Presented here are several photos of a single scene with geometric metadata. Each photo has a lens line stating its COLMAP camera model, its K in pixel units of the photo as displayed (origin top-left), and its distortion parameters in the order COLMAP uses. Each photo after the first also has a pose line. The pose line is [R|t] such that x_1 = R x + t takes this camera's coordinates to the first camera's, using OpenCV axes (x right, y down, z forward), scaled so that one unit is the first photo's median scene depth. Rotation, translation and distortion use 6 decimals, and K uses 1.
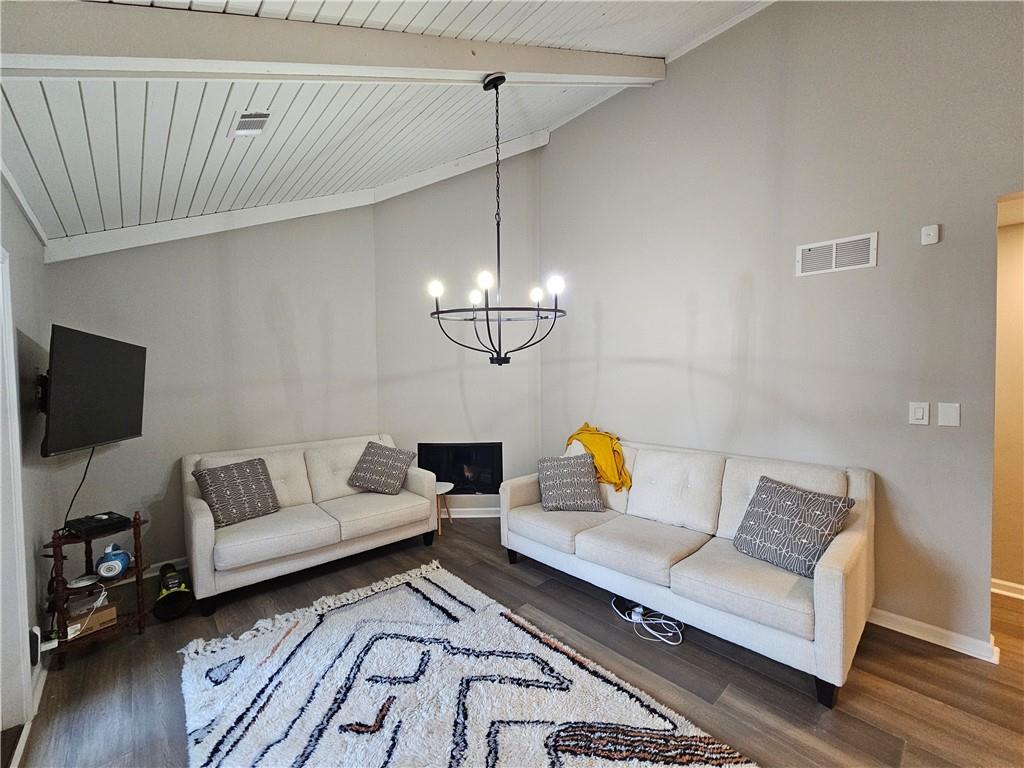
lens RADIAL K [[420.4, 0, 515.2], [0, 420.4, 385.2], [0, 0, 1]] dist [-0.001802, 0.000297]
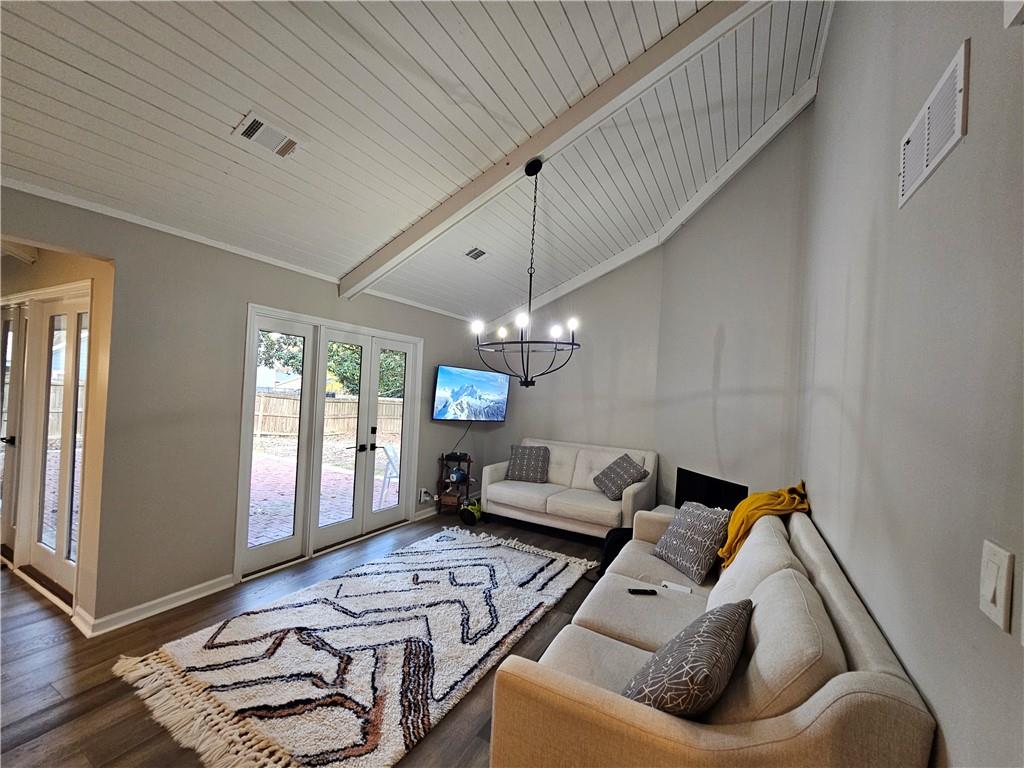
lens RADIAL K [[420.4, 0, 515.2], [0, 420.4, 385.2], [0, 0, 1]] dist [-0.001802, 0.000297]
pose [[0.314013, 0.017903, -0.949250, 1.137551], [-0.073412, 0.997287, -0.005476, -0.043561], [0.946576, 0.071406, 0.314476, 0.579836]]
